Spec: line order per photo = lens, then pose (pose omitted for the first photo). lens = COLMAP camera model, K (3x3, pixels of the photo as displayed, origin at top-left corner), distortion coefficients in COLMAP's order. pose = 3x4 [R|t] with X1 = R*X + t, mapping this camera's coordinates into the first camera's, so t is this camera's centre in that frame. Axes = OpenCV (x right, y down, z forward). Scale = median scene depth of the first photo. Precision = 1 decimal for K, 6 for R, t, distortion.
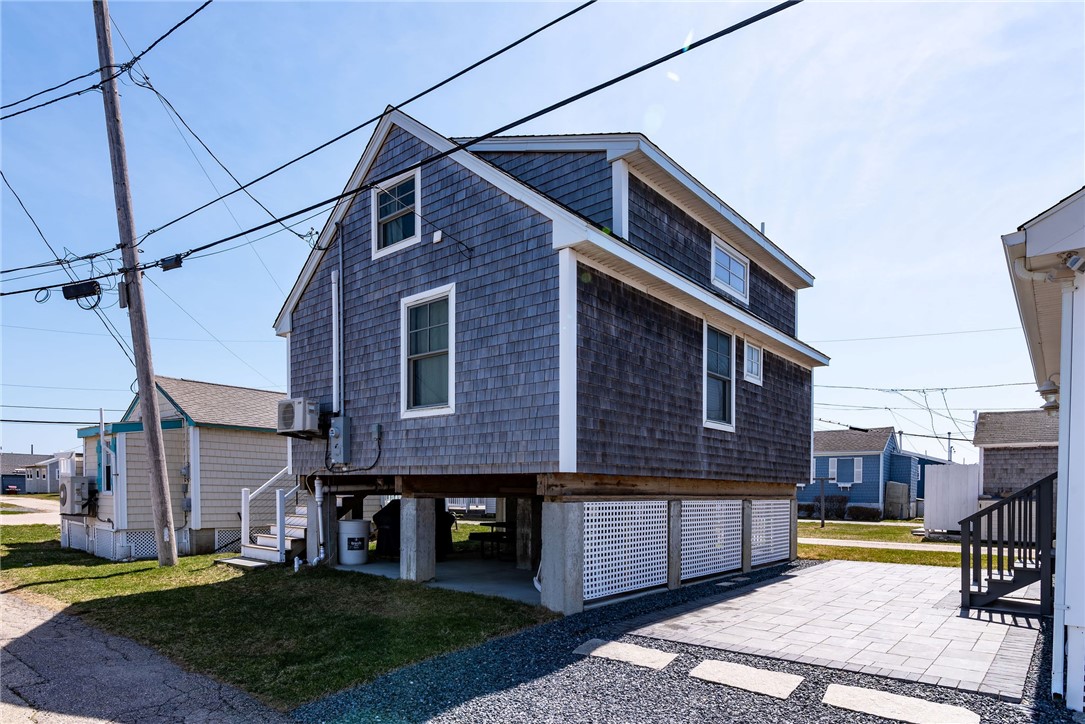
lens RADIAL K [[594.6, 0, 542.5], [0, 594.6, 341.5], [0, 0, 1]] dist [0.029273, 0.000038]
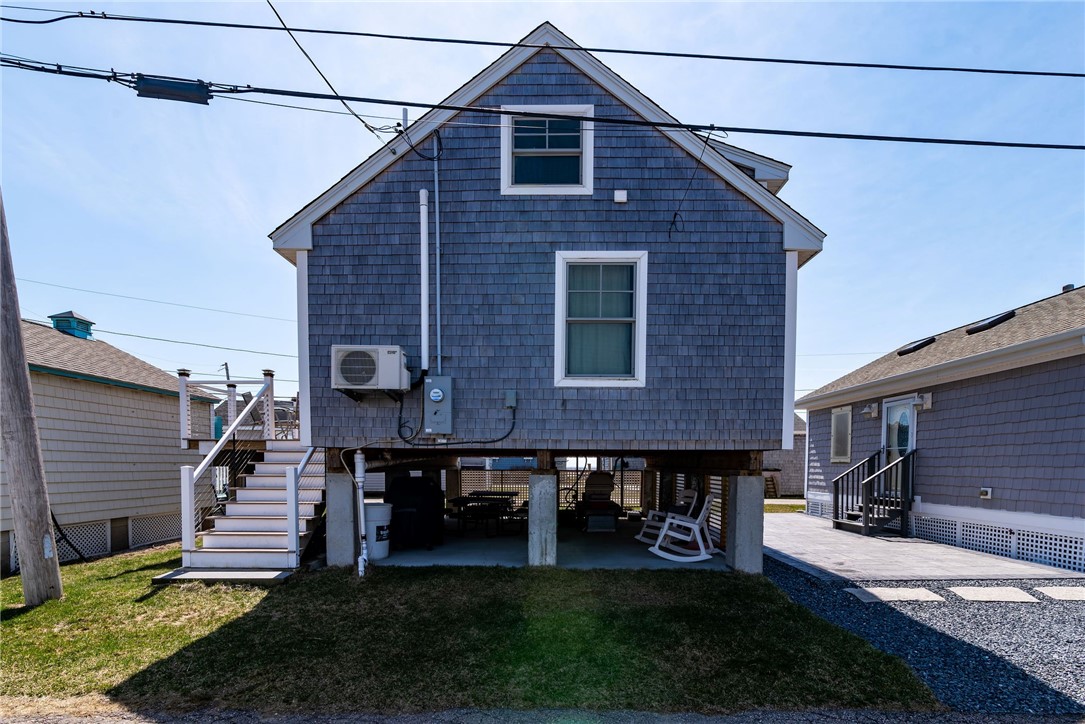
lens RADIAL K [[524.2, 0, 544.7], [0, 524.2, 352.5], [0, 0, 1]] dist [0.011314, -0.000135]
pose [[0.767057, 0.117742, 0.630682, -0.729884], [-0.146812, 0.989146, -0.006106, 0.084945], [-0.624555, -0.087908, 0.776017, 0.401690]]
